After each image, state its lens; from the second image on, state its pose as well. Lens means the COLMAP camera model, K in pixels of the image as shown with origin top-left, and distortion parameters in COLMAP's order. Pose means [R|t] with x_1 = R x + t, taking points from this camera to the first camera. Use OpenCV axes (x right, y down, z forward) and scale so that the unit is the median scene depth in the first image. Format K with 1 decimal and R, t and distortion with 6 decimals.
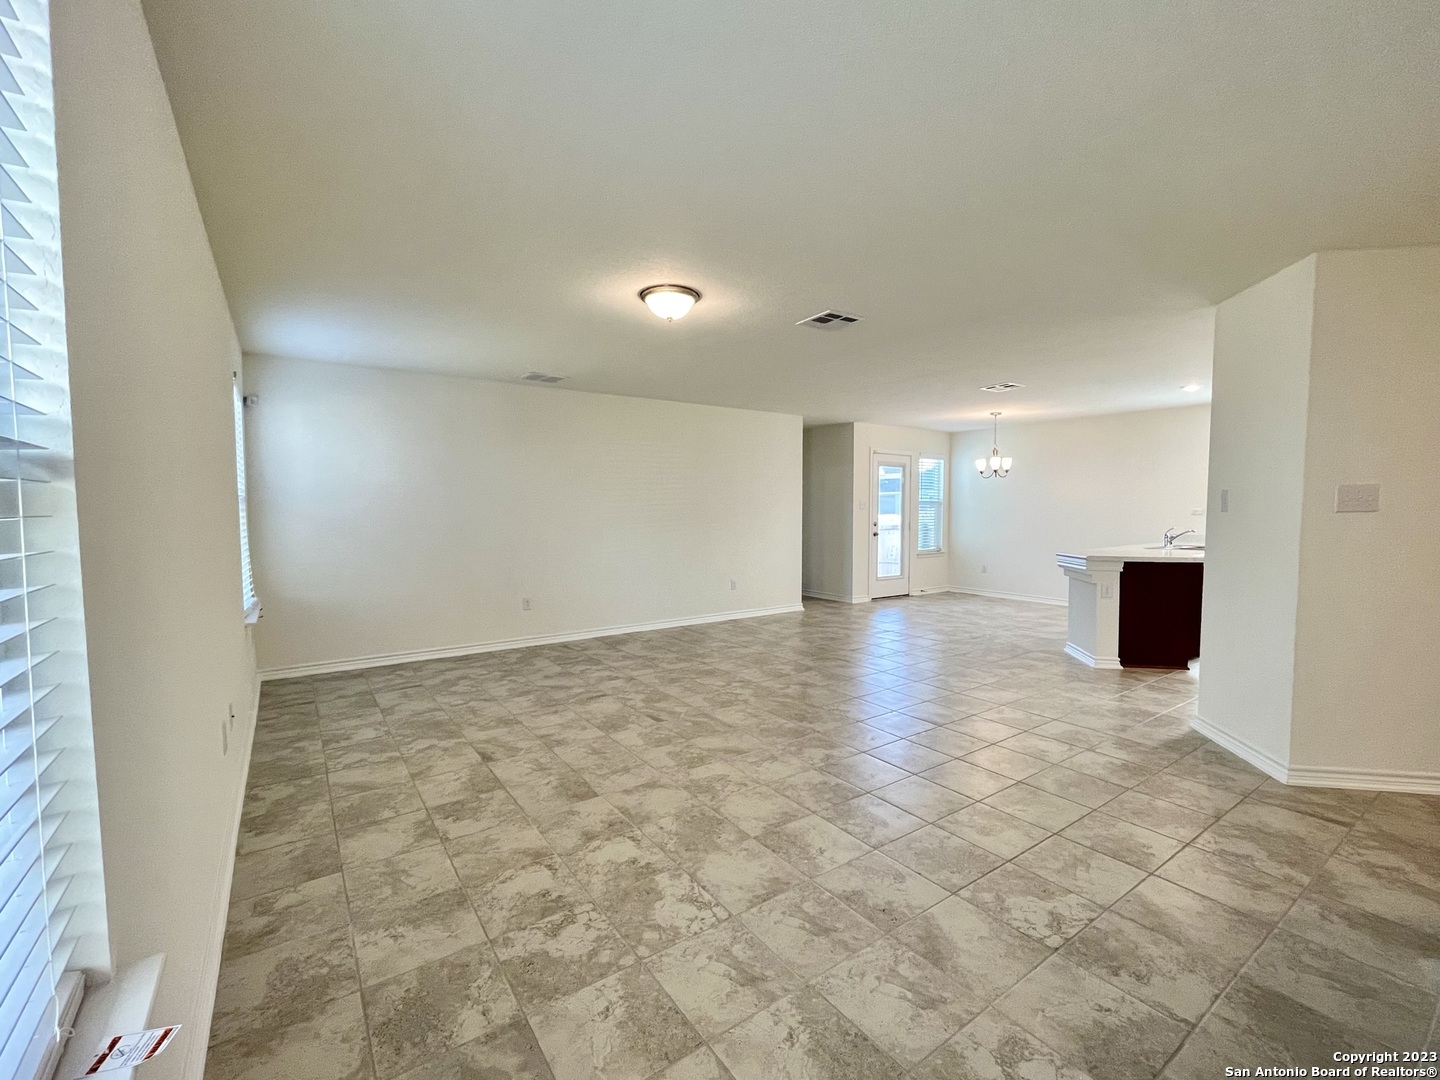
lens RADIAL K [[610.0, 0, 720.0], [0, 610.0, 540.0], [0, 0, 1]] dist [-0.000878, 0.000416]
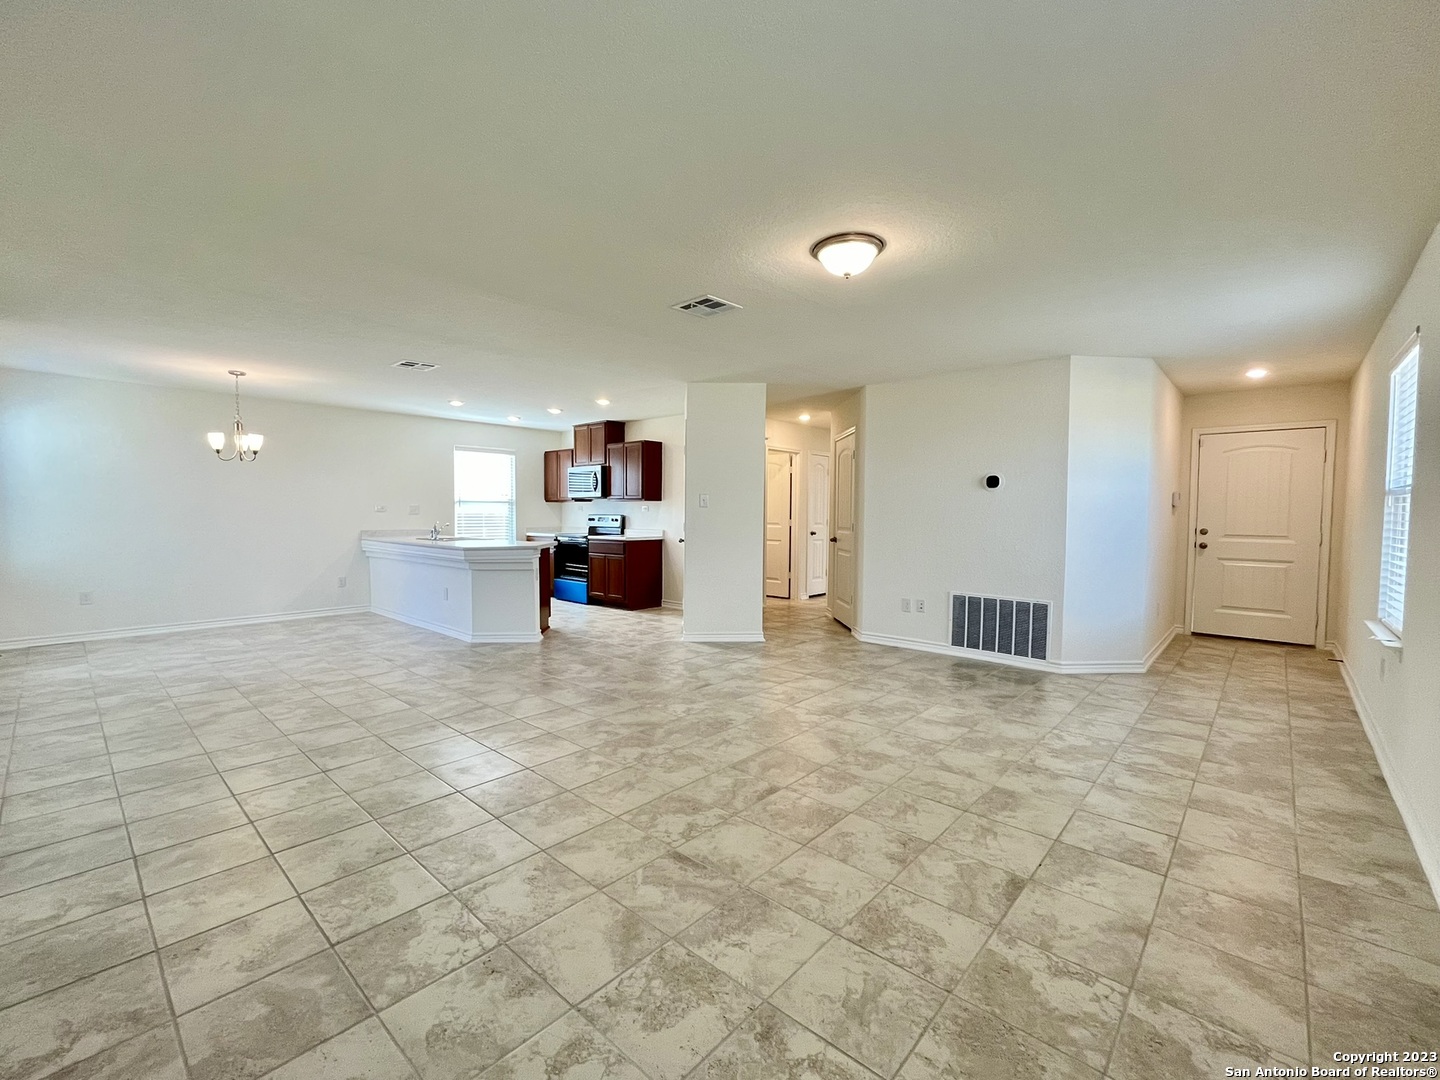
lens RADIAL K [[610.0, 0, 720.0], [0, 610.0, 540.0], [0, 0, 1]] dist [-0.000878, 0.000416]
pose [[-0.210342, -0.043208, 0.976673, -0.902806], [0.046859, 0.997429, 0.054218, -0.046728], [-0.976504, 0.057170, -0.207777, 1.384547]]
